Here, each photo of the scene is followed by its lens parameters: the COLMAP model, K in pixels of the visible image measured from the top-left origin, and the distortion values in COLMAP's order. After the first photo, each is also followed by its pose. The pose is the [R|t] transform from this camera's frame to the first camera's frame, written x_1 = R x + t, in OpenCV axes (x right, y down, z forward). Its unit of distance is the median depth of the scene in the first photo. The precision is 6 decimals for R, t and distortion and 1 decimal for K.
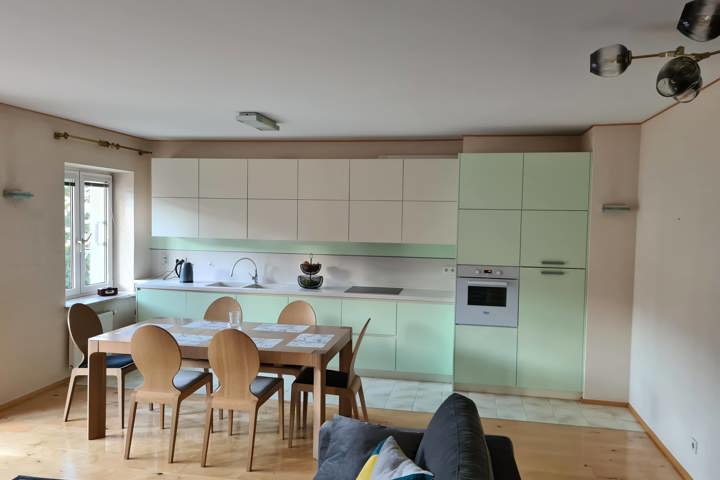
lens RADIAL K [[534.7, 0, 359.9], [0, 534.7, 241.7], [0, 0, 1]] dist [0.063015, 0.000945]
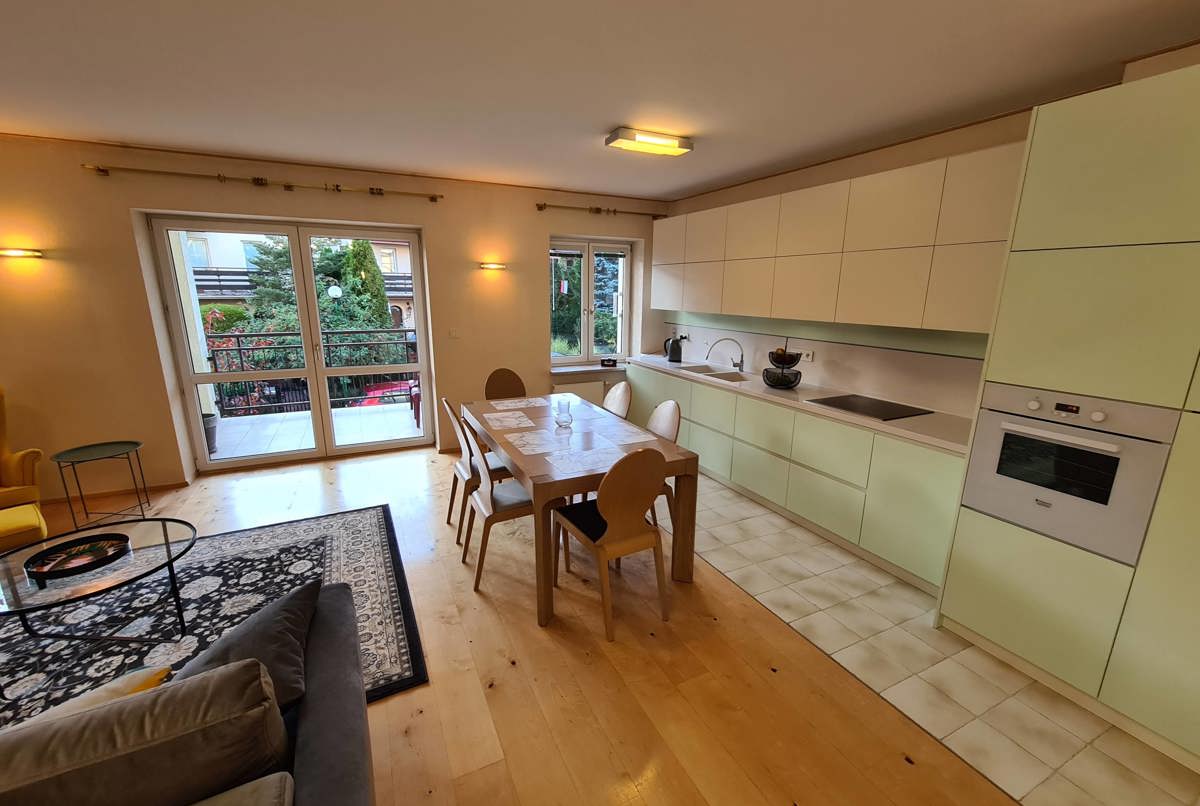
lens RADIAL K [[492.2, 0, 596.9], [0, 492.2, 404.9], [0, 0, 1]] dist [0.012923, 0.000259]
pose [[0.607918, 0.169063, -0.775792, 0.264501], [-0.032682, 0.981568, 0.188296, -0.004332], [0.793327, -0.089114, 0.602238, 0.420436]]
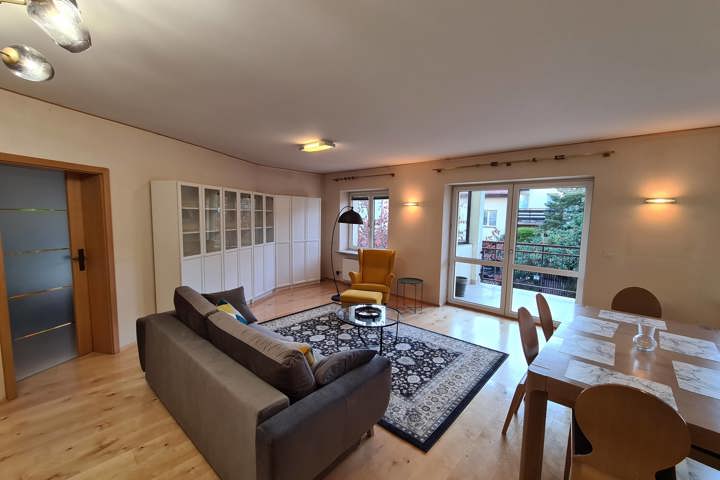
lens RADIAL K [[295.3, 0, 359.6], [0, 295.3, 238.4], [0, 0, 1]] dist [0.012923, 0.000259]
pose [[-0.504449, 0.041877, -0.862425, 0.273657], [-0.070102, 0.993539, 0.089247, -0.009744], [0.860591, 0.105479, -0.498254, 0.594692]]
